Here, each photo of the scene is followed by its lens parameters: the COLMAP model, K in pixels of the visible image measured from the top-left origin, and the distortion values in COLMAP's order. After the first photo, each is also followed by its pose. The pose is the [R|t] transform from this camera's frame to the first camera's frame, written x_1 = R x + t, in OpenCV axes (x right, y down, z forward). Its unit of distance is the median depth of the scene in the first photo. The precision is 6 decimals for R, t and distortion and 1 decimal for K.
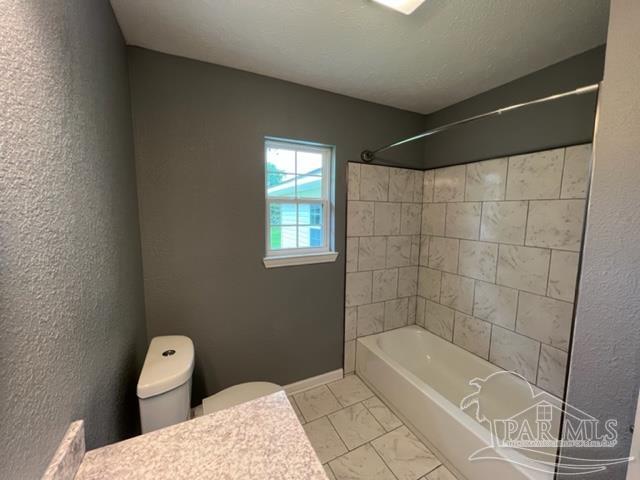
lens RADIAL K [[255.7, 0, 319.3], [0, 255.7, 238.2], [0, 0, 1]] dist [-0.001163, -0.000188]
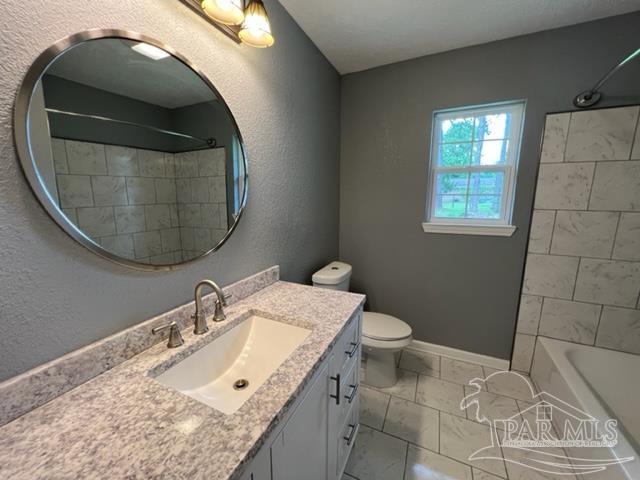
lens RADIAL K [[255.7, 0, 319.1], [0, 255.7, 238.9], [0, 0, 1]] dist [-0.001163, -0.000188]
pose [[0.614540, 0.122321, -0.779345, 0.337759], [-0.075254, 0.992490, 0.096435, 0.063094], [0.785288, -0.000614, 0.619130, -0.053002]]
